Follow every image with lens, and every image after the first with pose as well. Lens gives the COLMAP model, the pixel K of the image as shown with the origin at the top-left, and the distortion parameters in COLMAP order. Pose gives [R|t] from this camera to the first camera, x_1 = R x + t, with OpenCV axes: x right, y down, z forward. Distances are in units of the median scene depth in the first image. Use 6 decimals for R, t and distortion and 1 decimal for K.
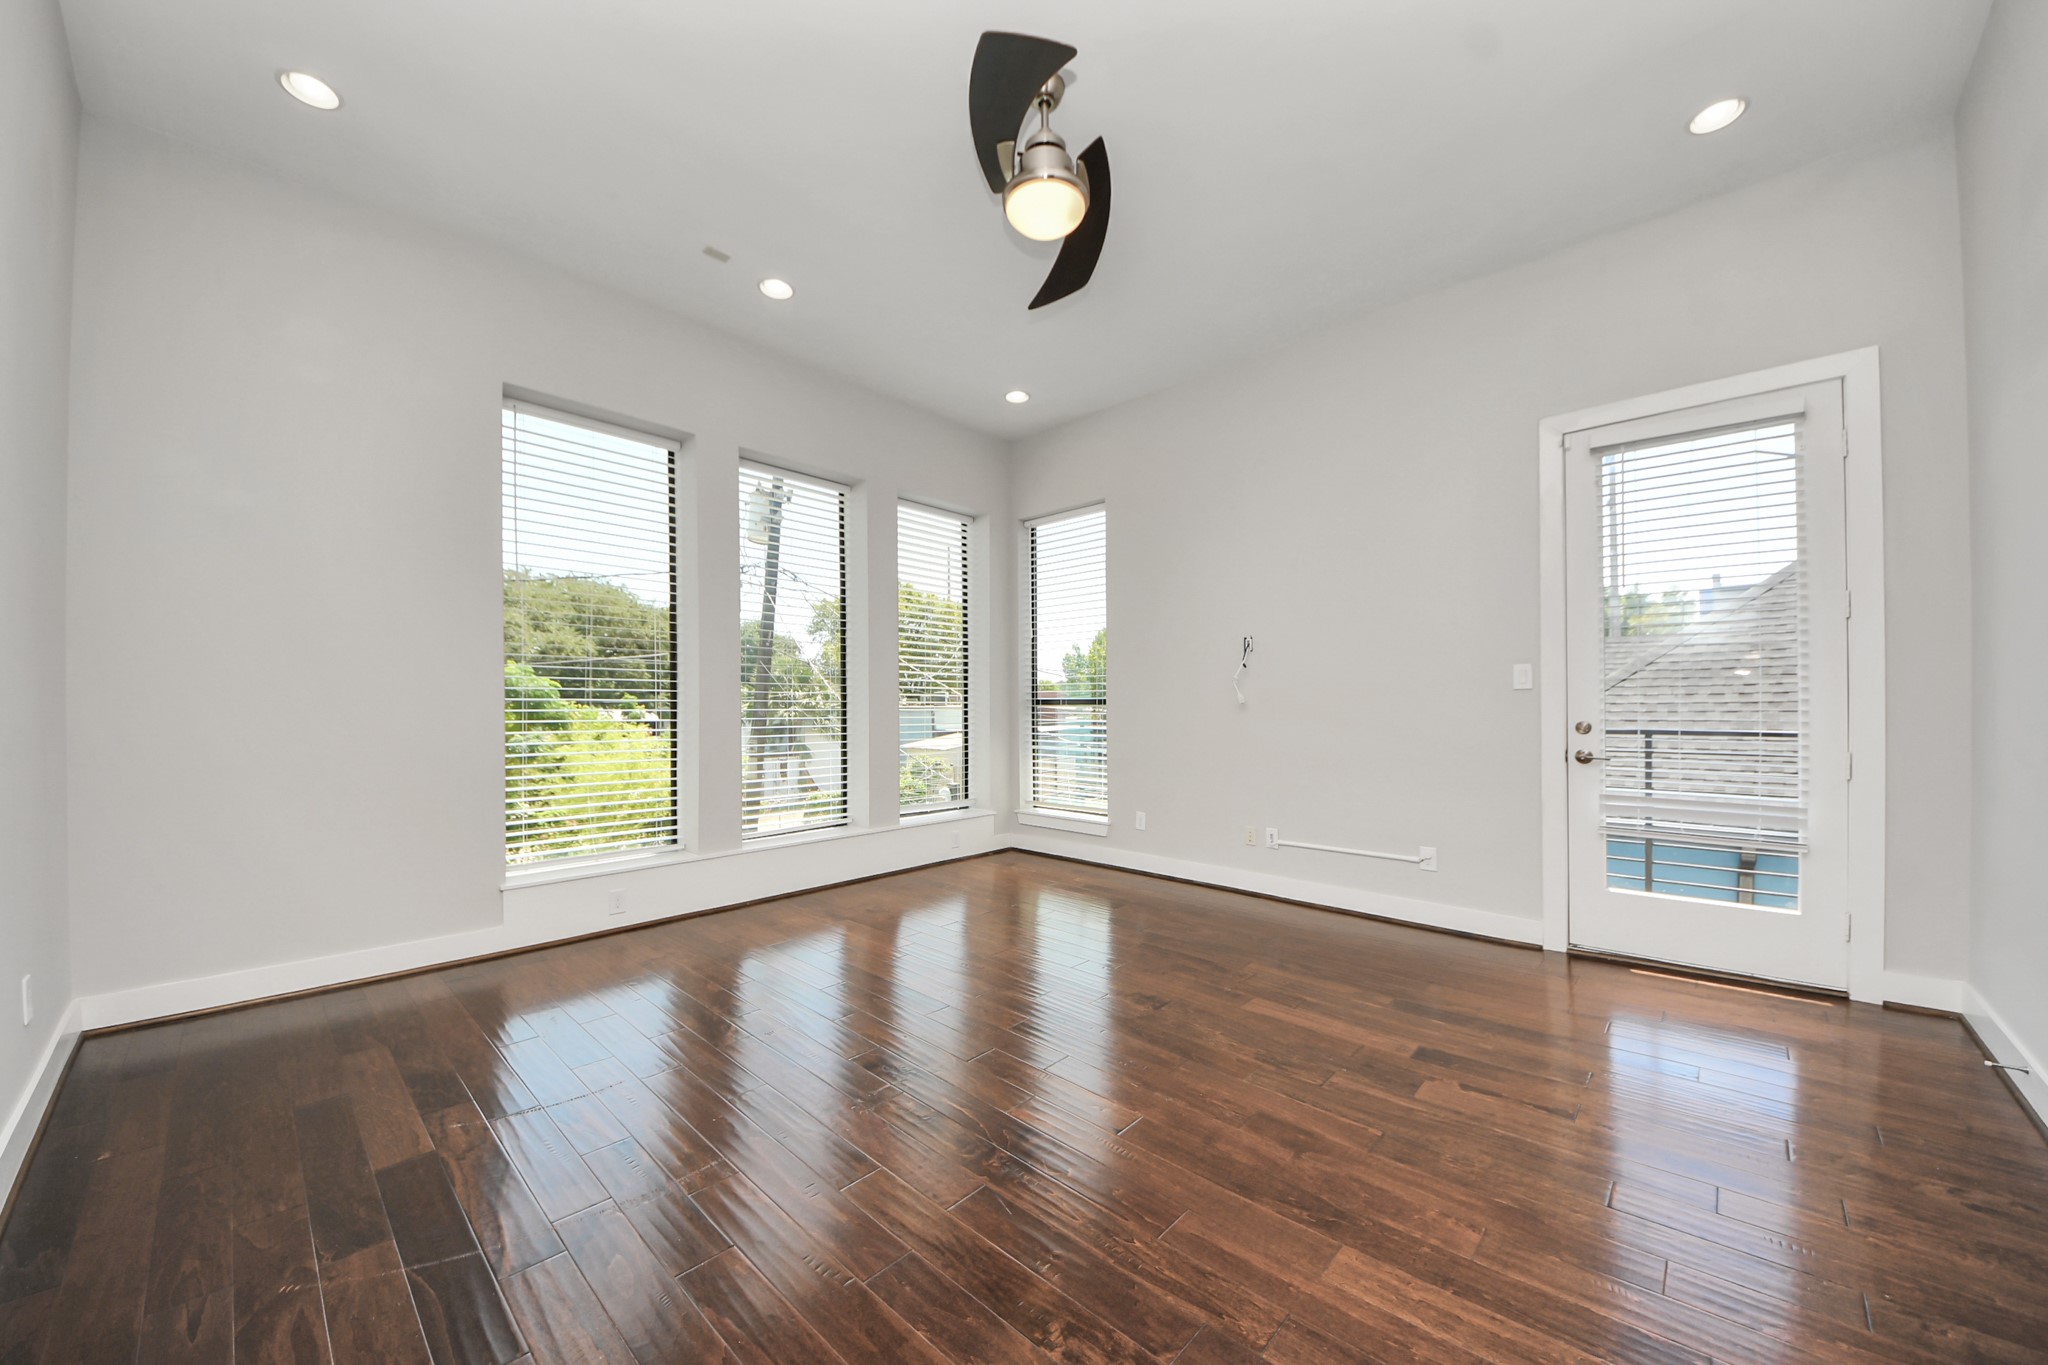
lens RADIAL K [[729.2, 0, 1023.1], [0, 729.2, 696.3], [0, 0, 1]] dist [0.001397, 0.000095]
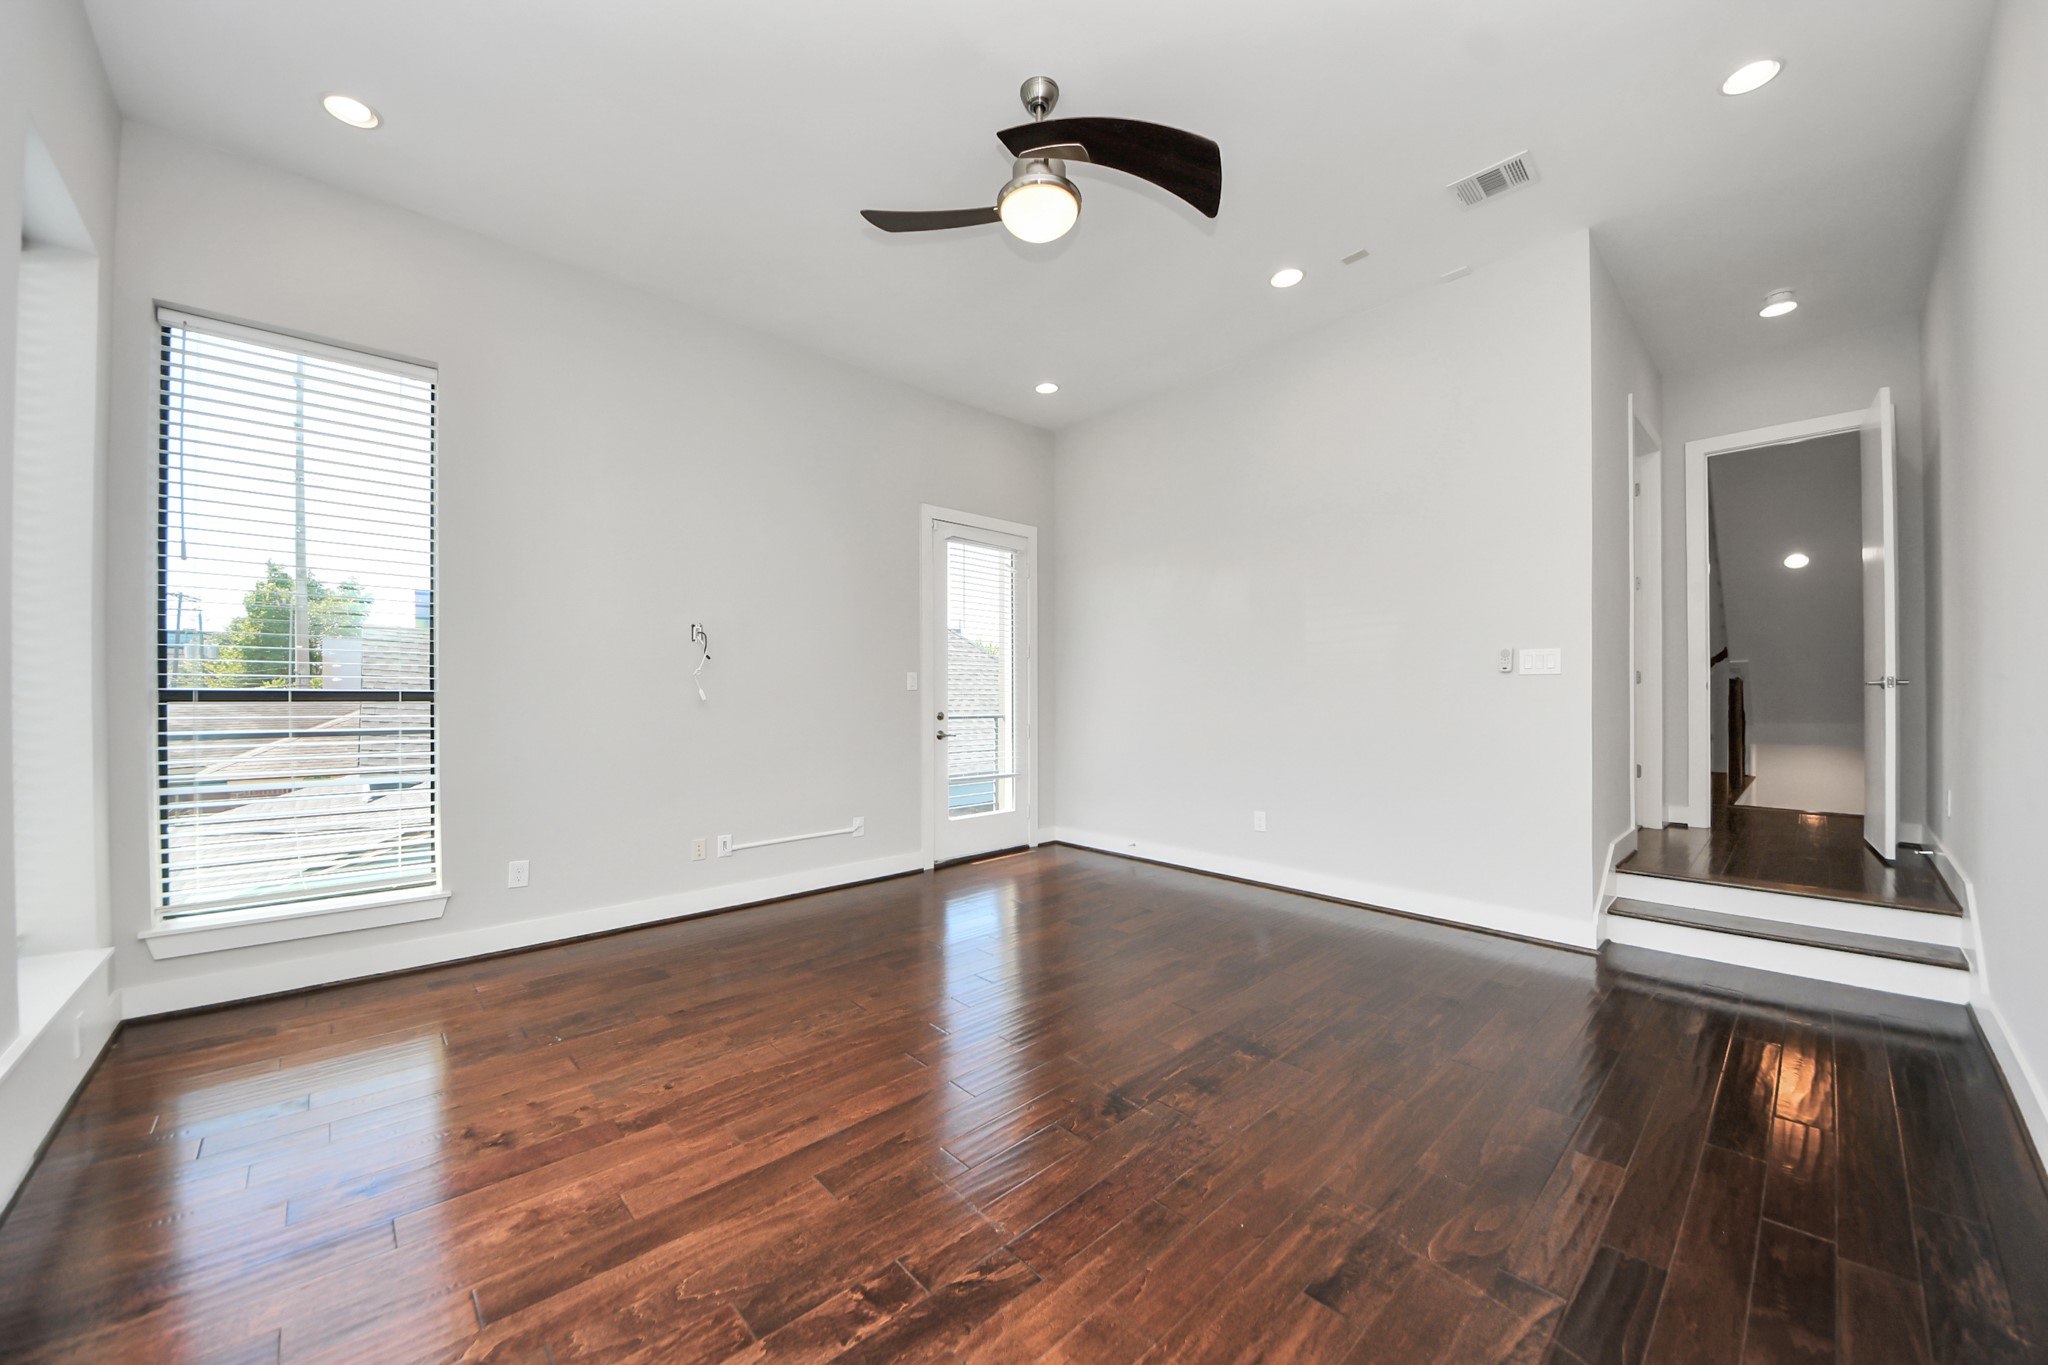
lens RADIAL K [[766.2, 0, 1024.0], [0, 766.2, 682.5], [0, 0, 1]] dist [0.043036, -0.018780]
pose [[0.057411, 0.024818, 0.998042, -0.769973], [-0.008264, 0.999669, -0.024383, 0.010942], [-0.998316, -0.006848, 0.057597, 0.707667]]
